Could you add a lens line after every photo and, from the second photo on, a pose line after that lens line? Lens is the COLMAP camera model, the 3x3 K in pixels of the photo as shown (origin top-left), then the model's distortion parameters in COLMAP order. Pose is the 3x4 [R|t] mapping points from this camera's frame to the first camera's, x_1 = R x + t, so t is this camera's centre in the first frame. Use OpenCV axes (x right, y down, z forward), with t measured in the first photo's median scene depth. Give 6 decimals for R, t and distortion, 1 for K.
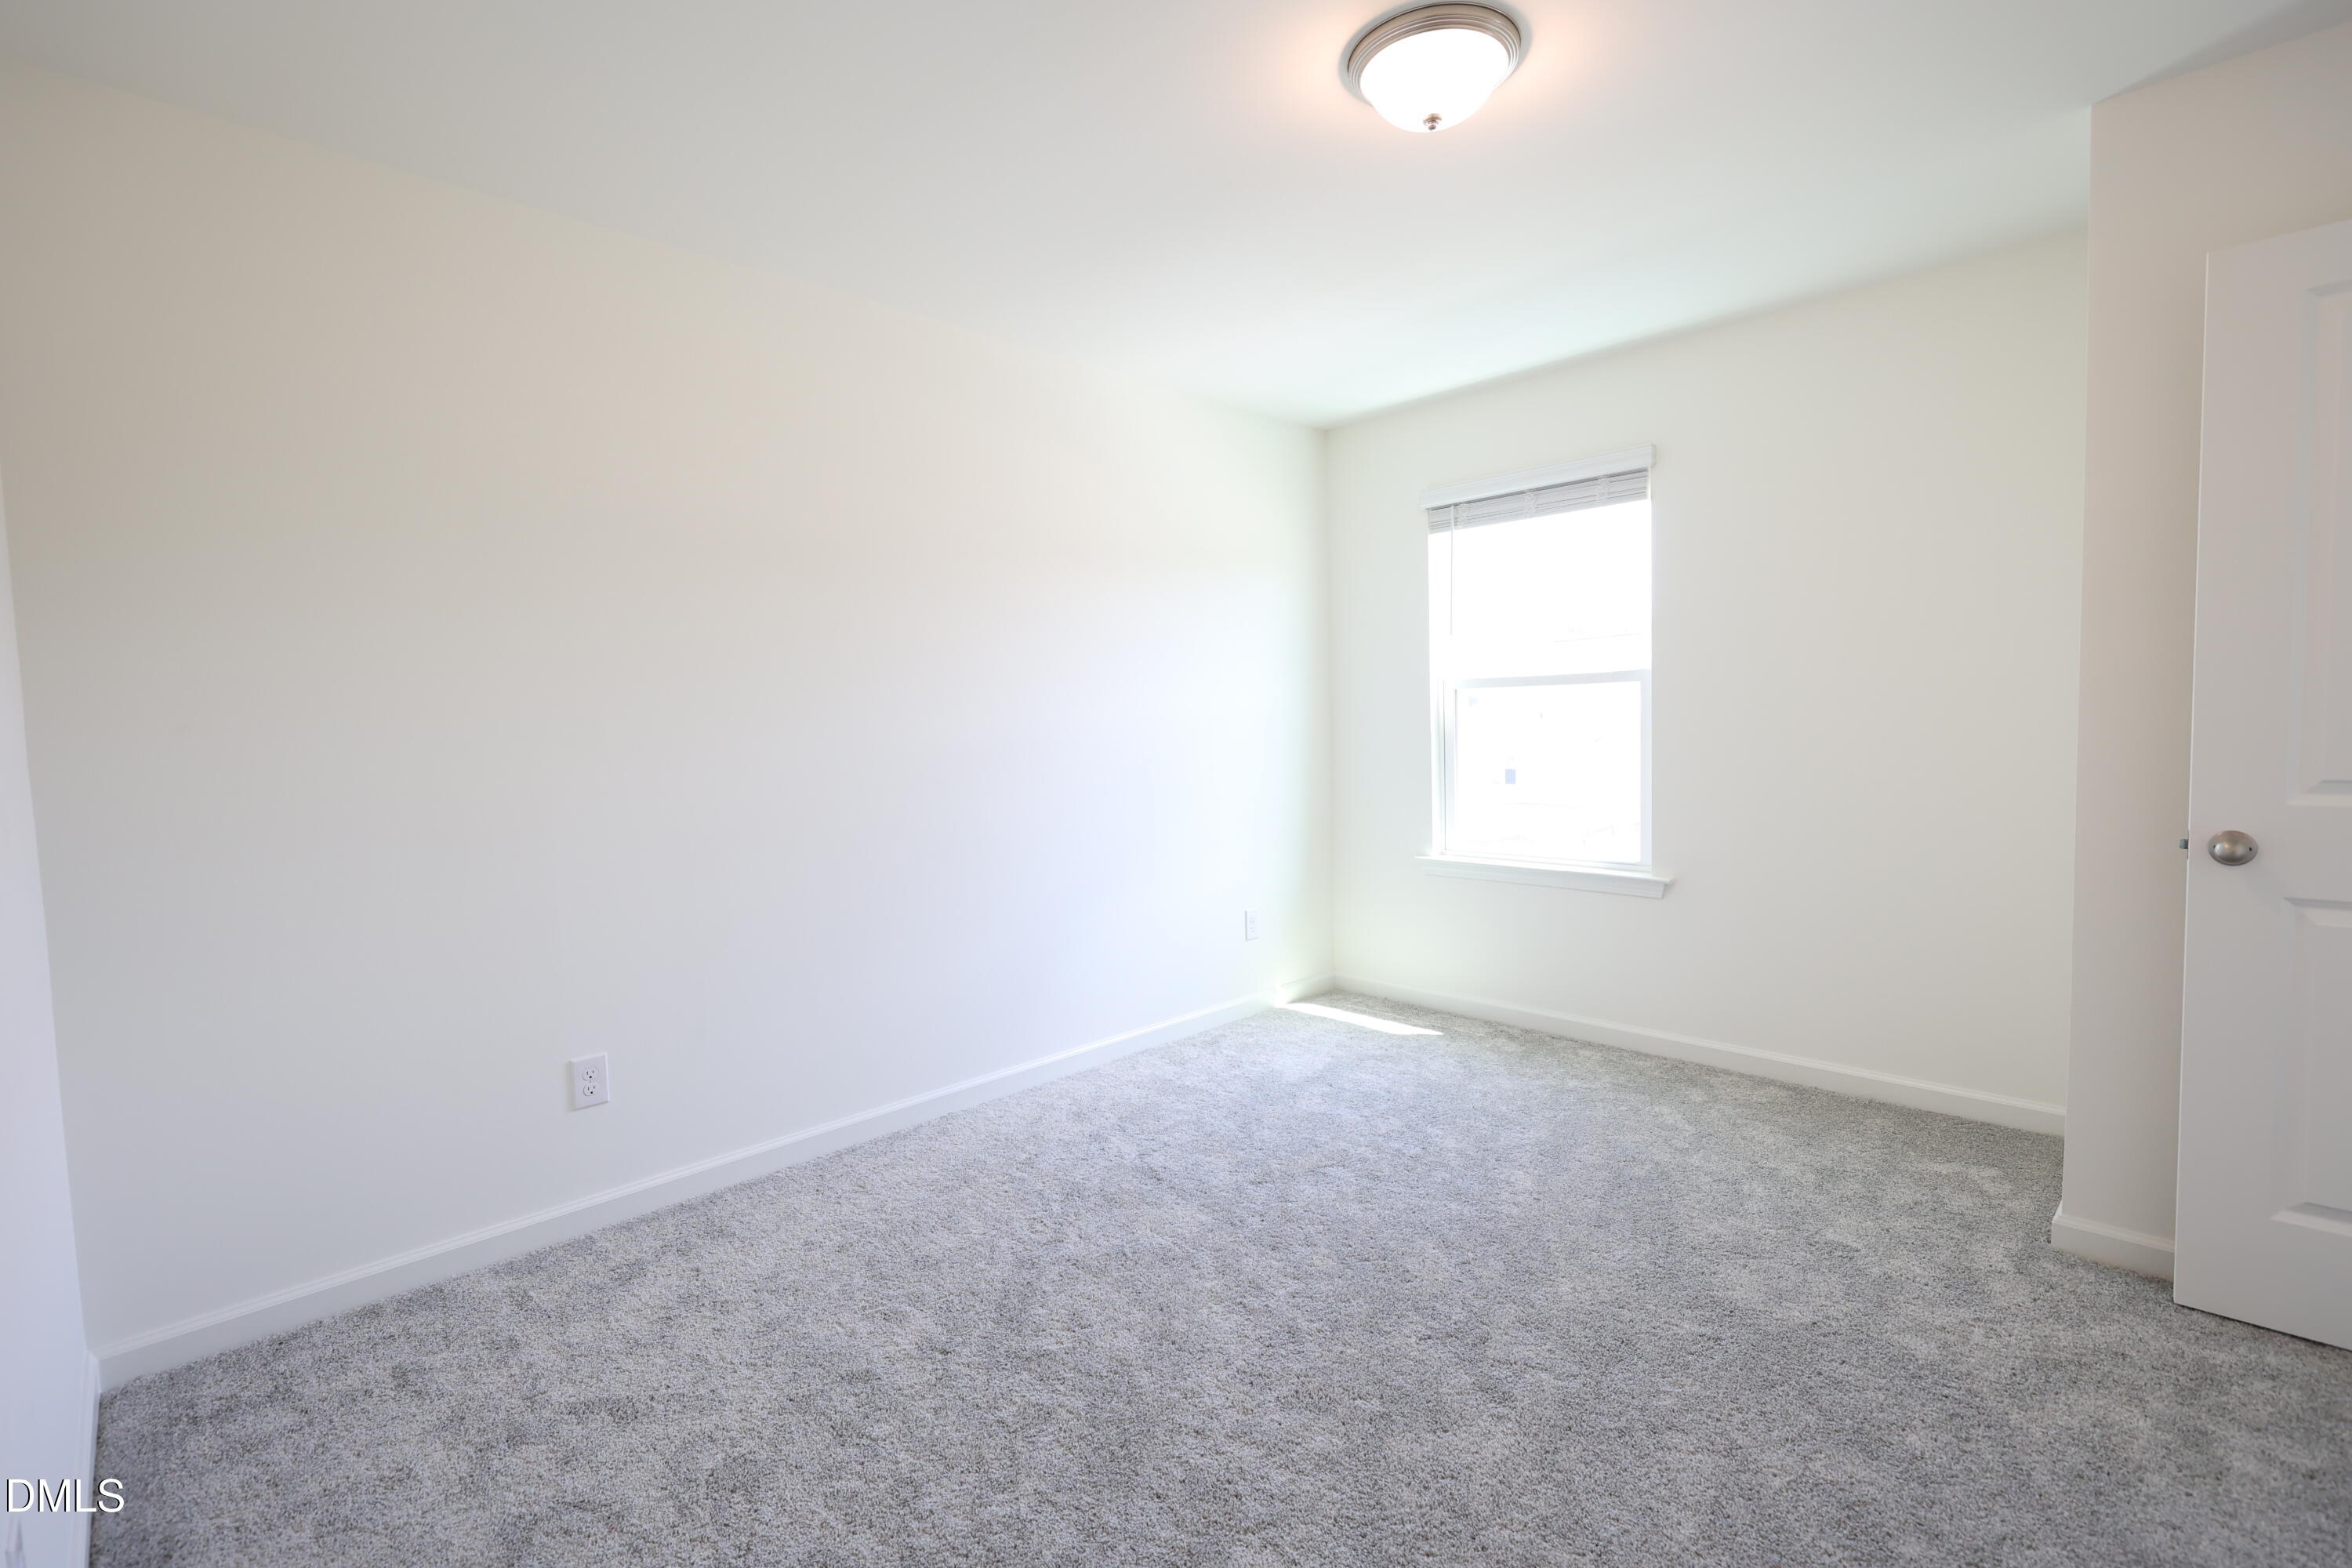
lens RADIAL K [[1054.7, 0, 1181.5], [0, 1054.7, 780.2], [0, 0, 1]] dist [-0.000222, 0.000010]
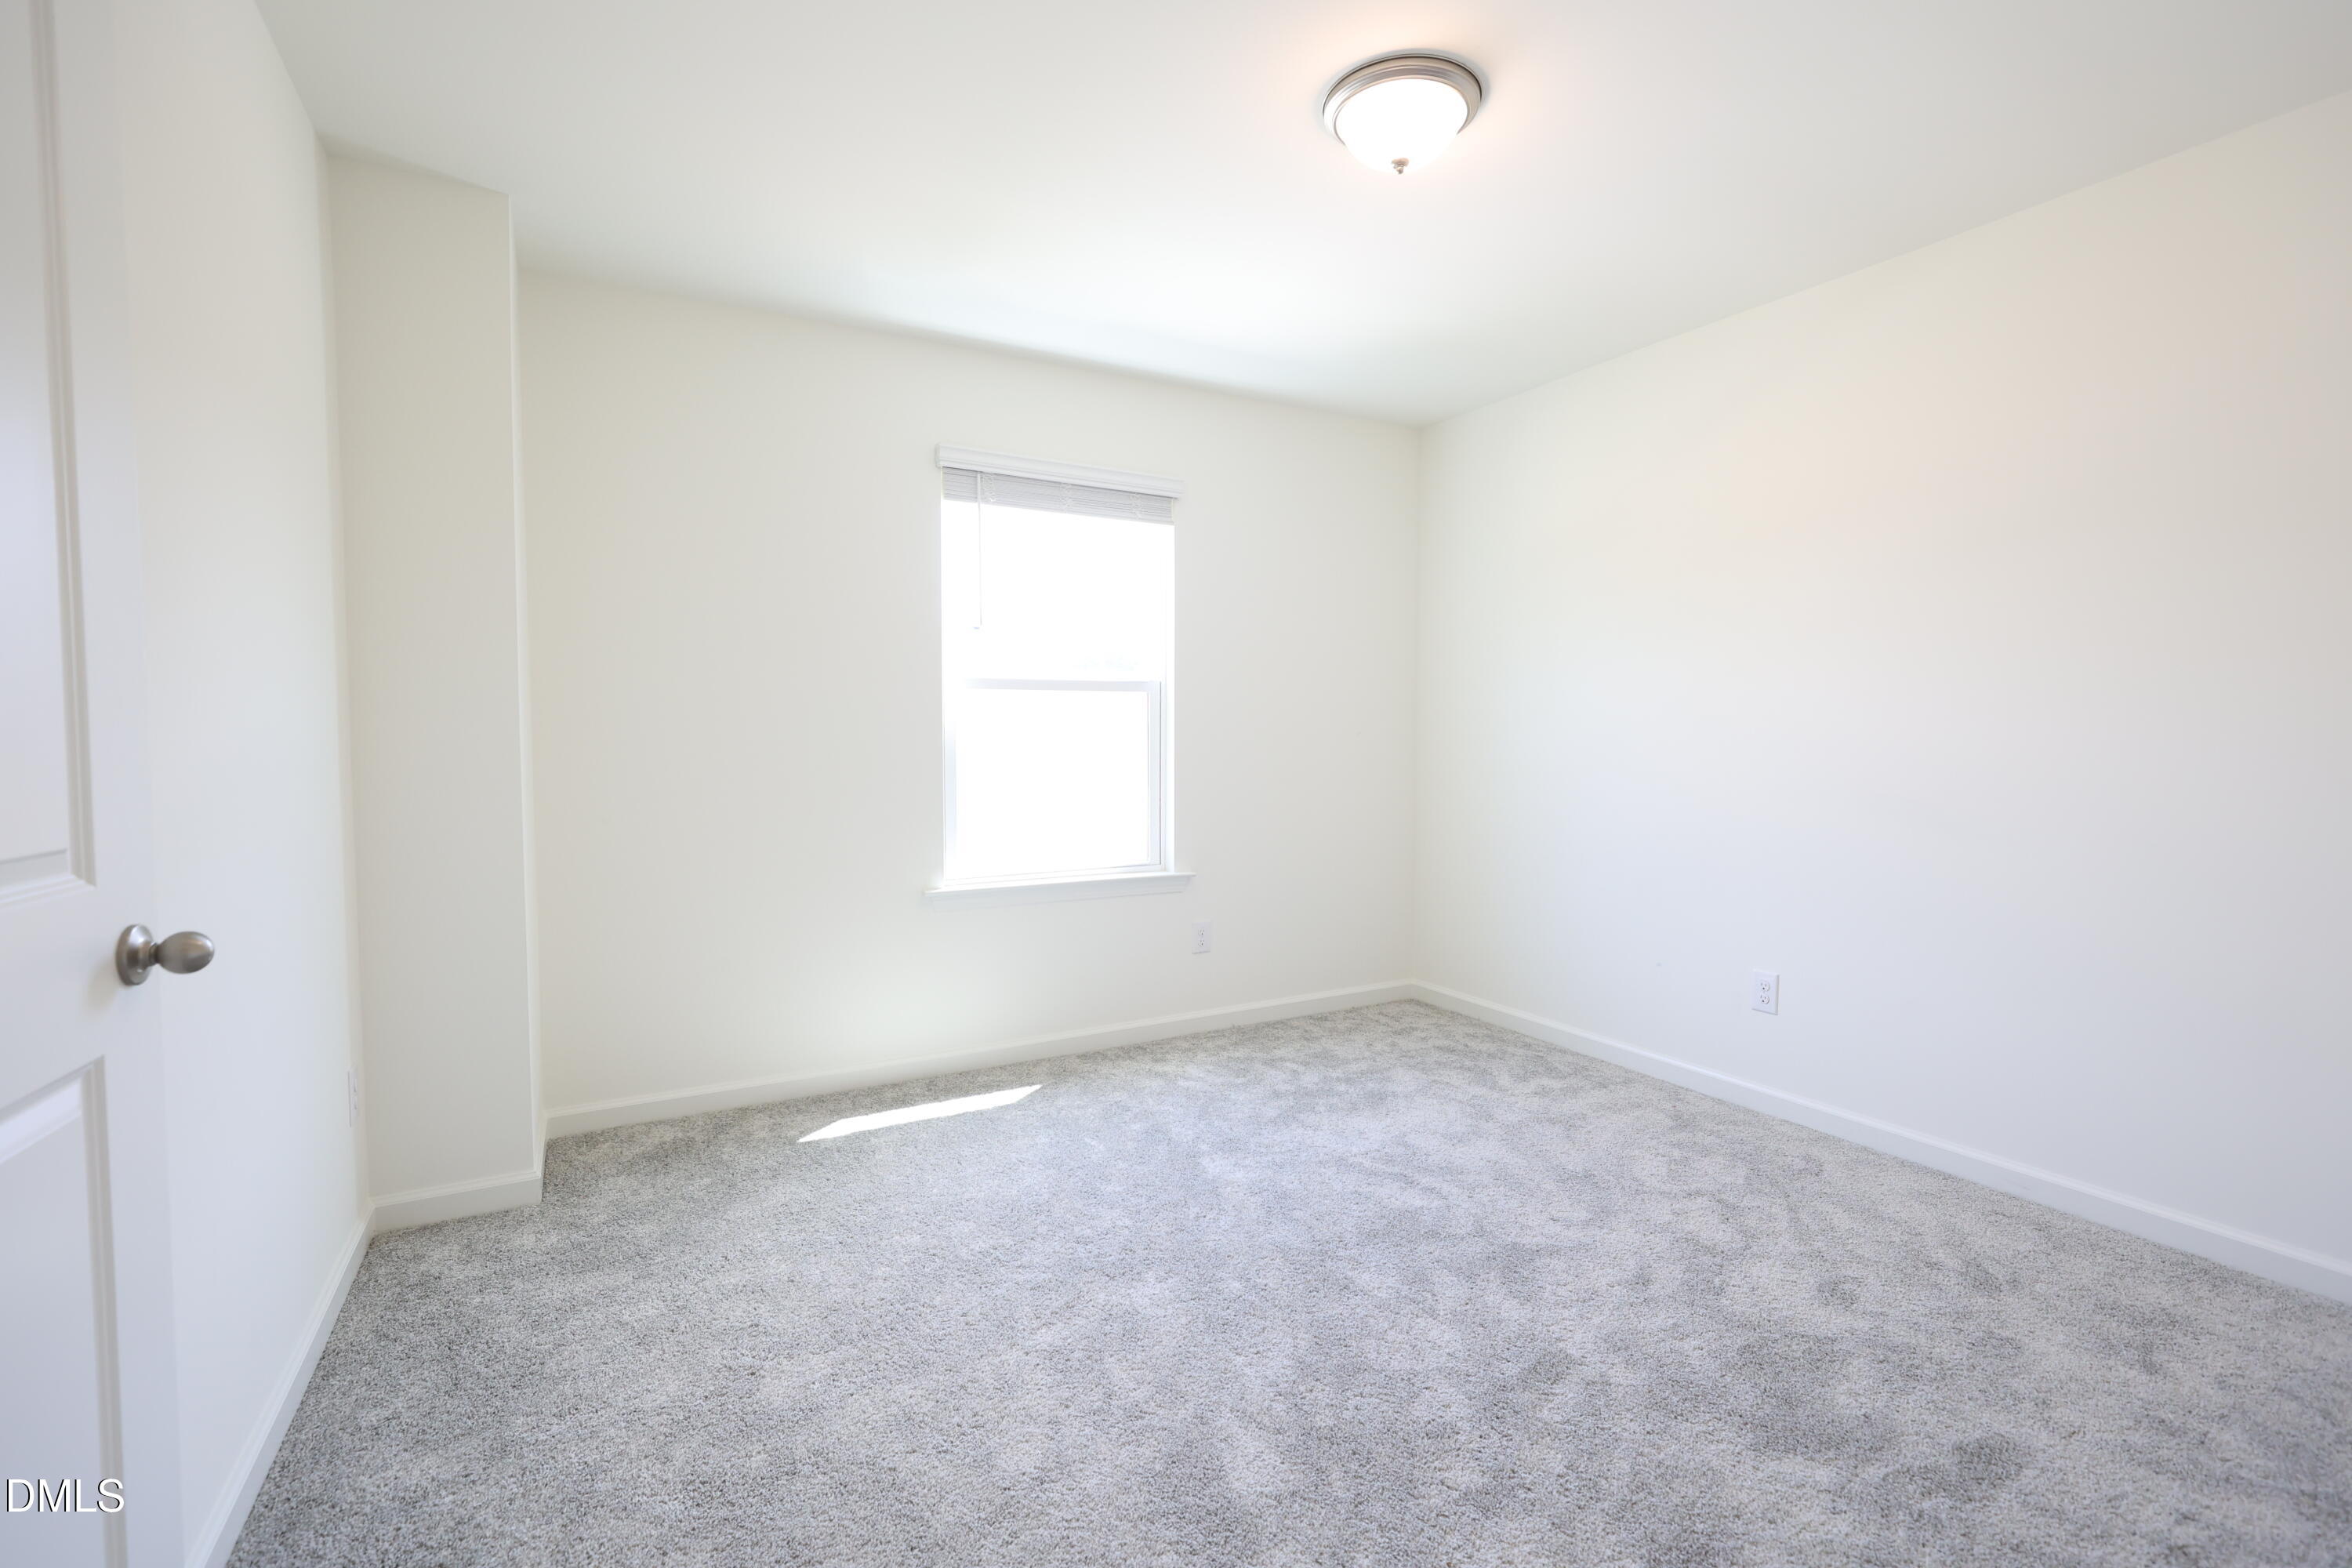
lens RADIAL K [[1034.1, 0, 1176.0], [0, 1034.1, 784.0], [0, 0, 1]] dist [0.000354, 0.000117]
pose [[0.256489, -0.011159, 0.966483, -0.530083], [0.050531, 0.998721, -0.001879, 0.002291], [-0.965225, 0.049319, 0.256725, 0.658892]]
